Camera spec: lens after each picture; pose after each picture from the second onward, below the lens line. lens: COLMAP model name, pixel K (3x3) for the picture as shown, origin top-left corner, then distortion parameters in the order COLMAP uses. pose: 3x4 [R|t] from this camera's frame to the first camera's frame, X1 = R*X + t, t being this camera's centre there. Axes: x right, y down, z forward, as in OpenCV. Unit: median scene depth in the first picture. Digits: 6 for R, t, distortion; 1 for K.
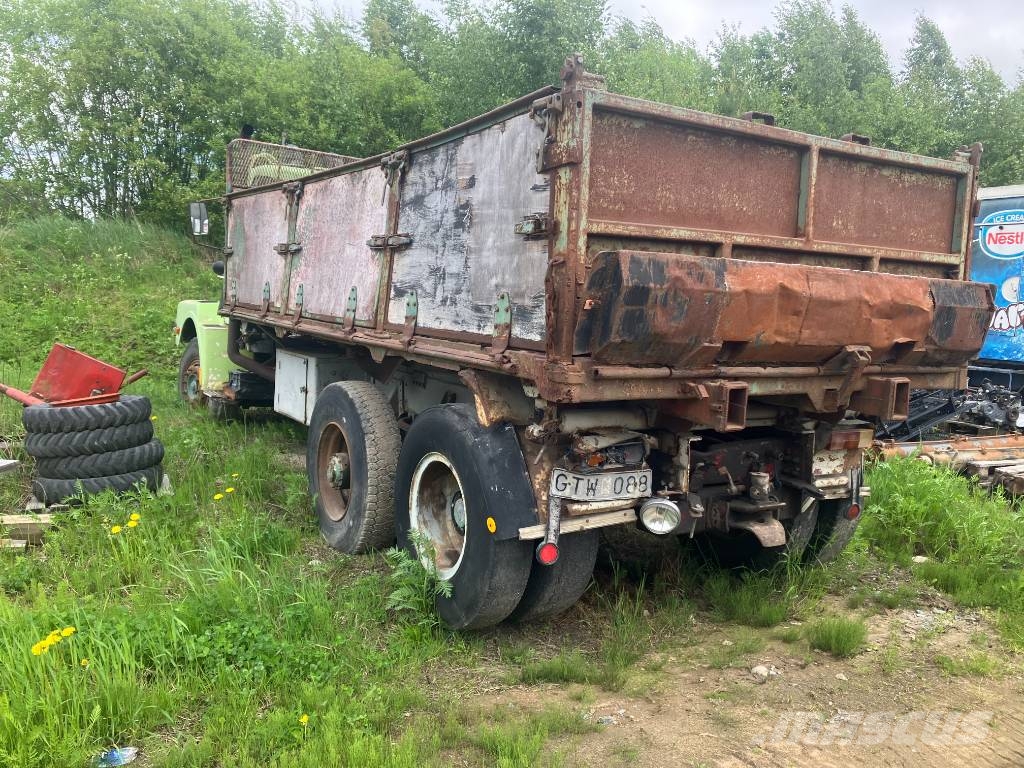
lens RADIAL K [[843.3, 0, 492.2], [0, 843.3, 375.7], [0, 0, 1]] dist [0.062768, -0.100305]
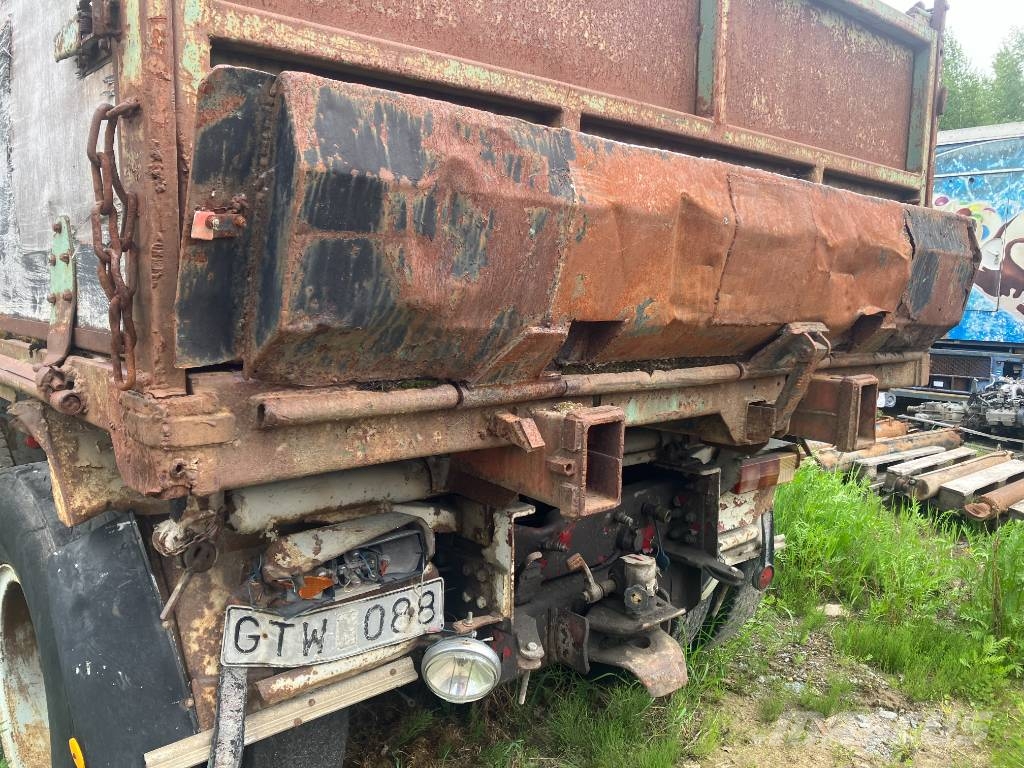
lens RADIAL K [[846.4, 0, 503.7], [0, 846.4, 384.6], [0, 0, 1]] dist [0.038610, -0.046387]
pose [[0.979437, -0.043476, 0.197010, 0.128094], [0.037881, 0.998767, 0.032082, -0.019841], [-0.198161, -0.023960, 0.979877, 0.491524]]
